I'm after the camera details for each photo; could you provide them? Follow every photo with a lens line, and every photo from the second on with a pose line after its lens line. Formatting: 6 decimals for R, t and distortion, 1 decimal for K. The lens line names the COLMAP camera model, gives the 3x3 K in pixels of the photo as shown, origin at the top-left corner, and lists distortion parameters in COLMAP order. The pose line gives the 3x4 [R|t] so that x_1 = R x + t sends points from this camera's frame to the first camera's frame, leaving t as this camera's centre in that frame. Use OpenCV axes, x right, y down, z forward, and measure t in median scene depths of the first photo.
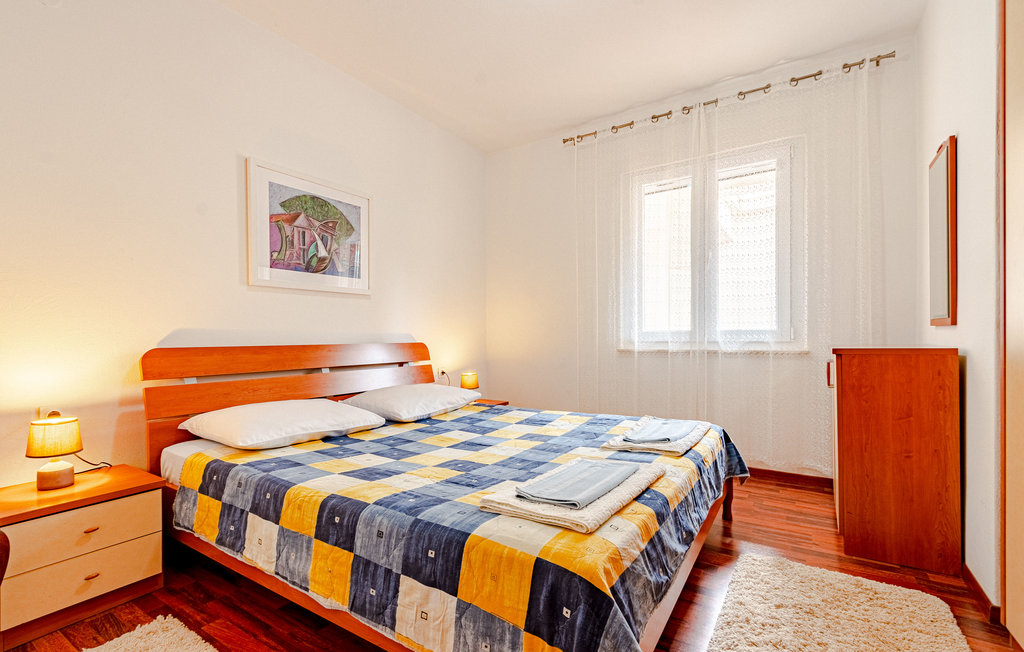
lens RADIAL K [[456.4, 0, 496.8], [0, 456.4, 348.9], [0, 0, 1]] dist [0.002713, -0.006743]
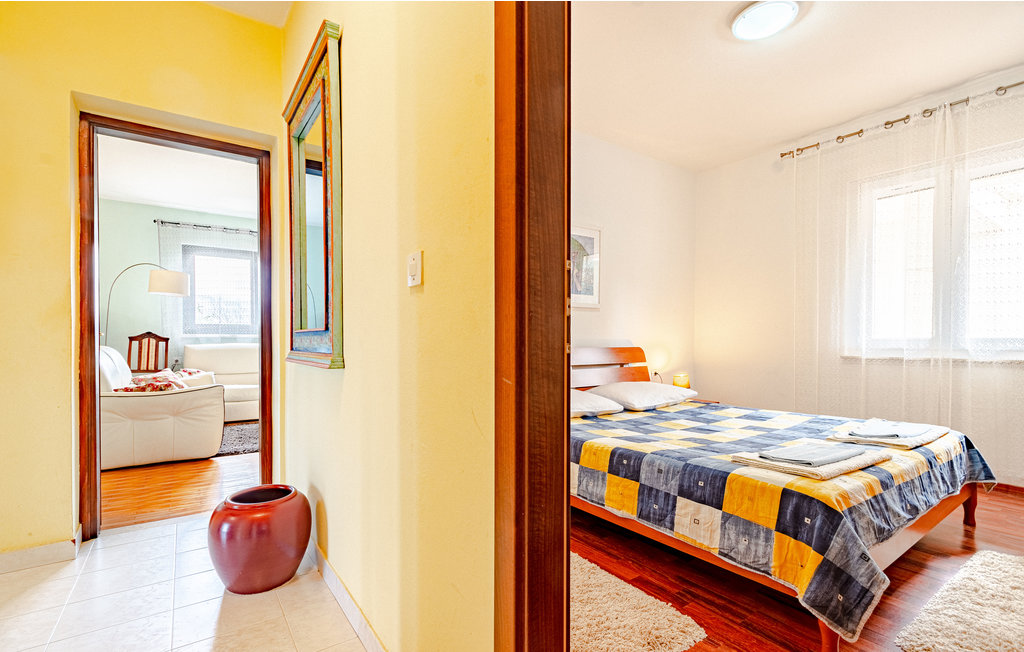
lens RADIAL K [[456.4, 0, 496.8], [0, 456.4, 348.9], [0, 0, 1]] dist [0.002713, -0.006743]
pose [[0.928099, 0.014513, -0.372050, -0.169763], [-0.017114, 0.999847, -0.003690, 0.004984], [0.371939, 0.009792, 0.928205, -0.554755]]
